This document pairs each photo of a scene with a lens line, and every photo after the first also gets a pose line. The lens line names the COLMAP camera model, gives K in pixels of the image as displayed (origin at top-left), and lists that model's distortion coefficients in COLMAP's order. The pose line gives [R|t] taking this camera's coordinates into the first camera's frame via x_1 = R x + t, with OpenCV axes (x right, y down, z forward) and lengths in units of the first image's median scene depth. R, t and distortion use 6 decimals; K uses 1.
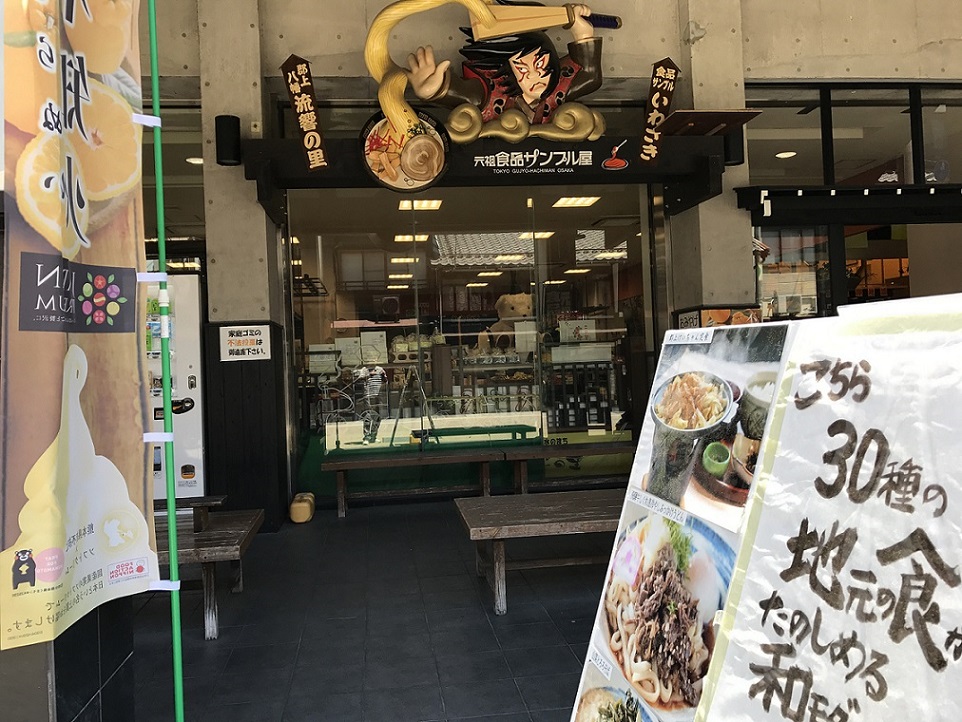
lens RADIAL K [[783.4, 0, 477.0], [0, 783.4, 359.1], [0, 0, 1]] dist [0.006358, 0.002959]
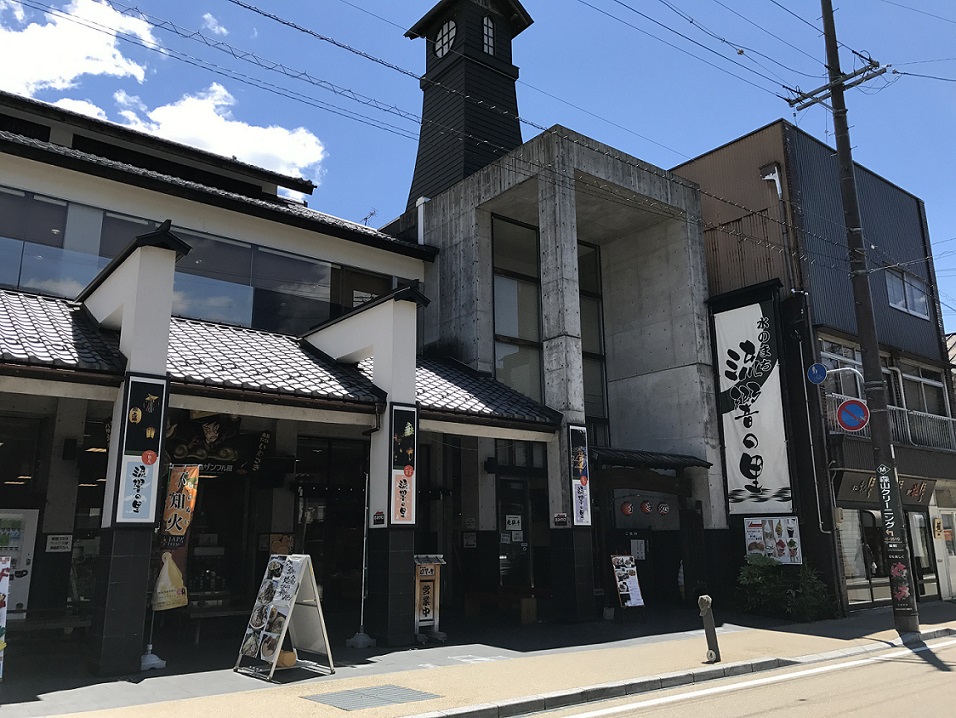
lens RADIAL K [[778.6, 0, 475.6], [0, 778.6, 354.6], [0, 0, 1]] dist [0.006358, 0.002959]
pose [[0.853466, 0.154703, 0.497657, -0.467400], [-0.029269, 0.967646, -0.250609, -0.018708], [-0.520326, 0.199321, 0.830381, -1.463991]]
